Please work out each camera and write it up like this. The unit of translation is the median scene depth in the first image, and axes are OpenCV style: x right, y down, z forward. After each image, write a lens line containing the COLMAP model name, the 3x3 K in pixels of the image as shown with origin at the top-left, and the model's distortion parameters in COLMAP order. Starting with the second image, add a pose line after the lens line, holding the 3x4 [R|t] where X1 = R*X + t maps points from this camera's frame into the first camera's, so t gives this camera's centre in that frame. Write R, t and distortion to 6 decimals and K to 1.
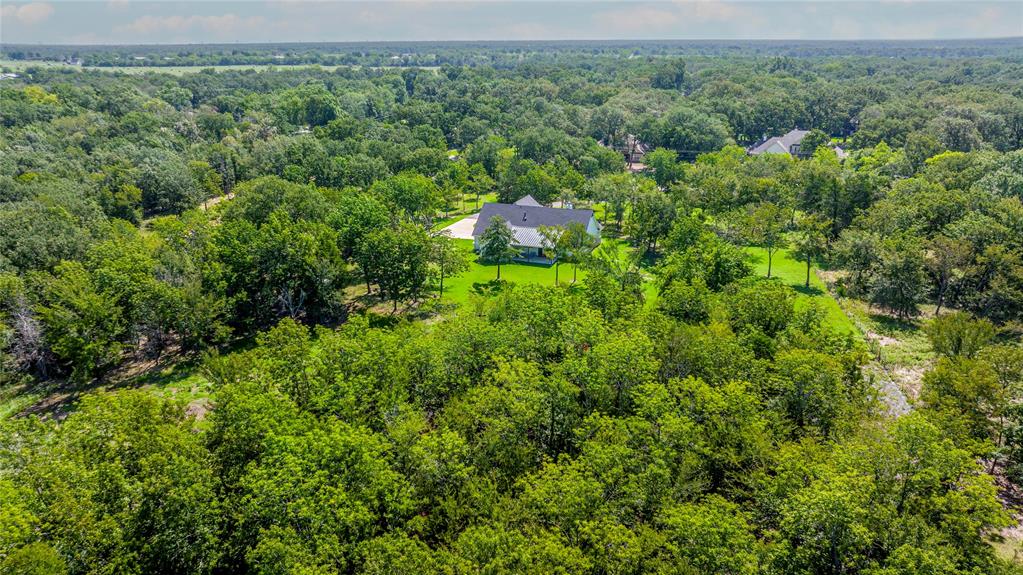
lens RADIAL K [[721.7, 0, 511.5], [0, 721.7, 287.5], [0, 0, 1]] dist [-0.000106, -0.000026]
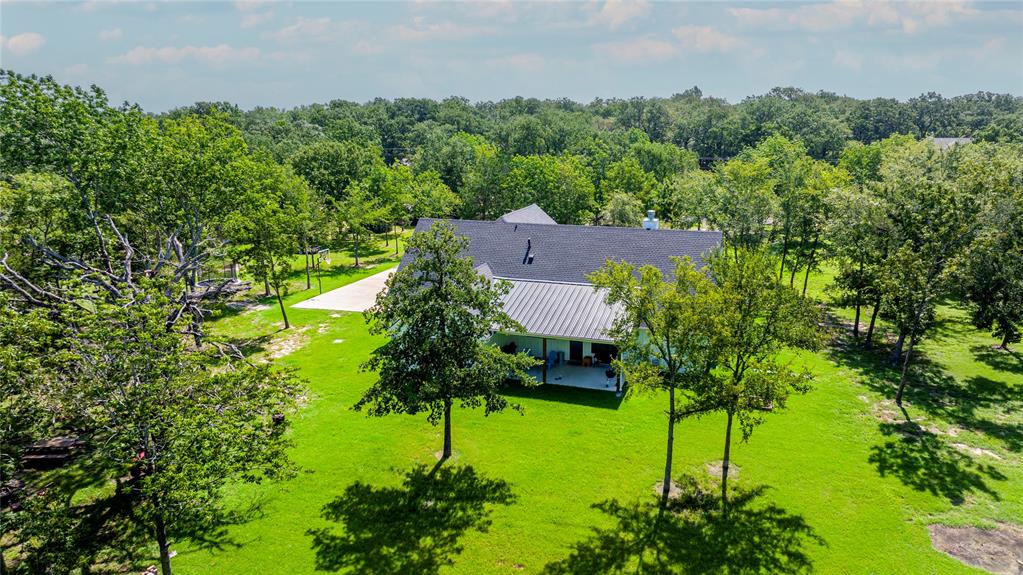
lens RADIAL K [[721.7, 0, 511.5], [0, 721.7, 287.5], [0, 0, 1]] dist [-0.000106, -0.000026]
pose [[0.999650, -0.008960, 0.024886, 0.000750], [0.011291, 0.995396, -0.095178, -0.045610], [-0.023919, 0.095426, 0.995149, 0.643488]]
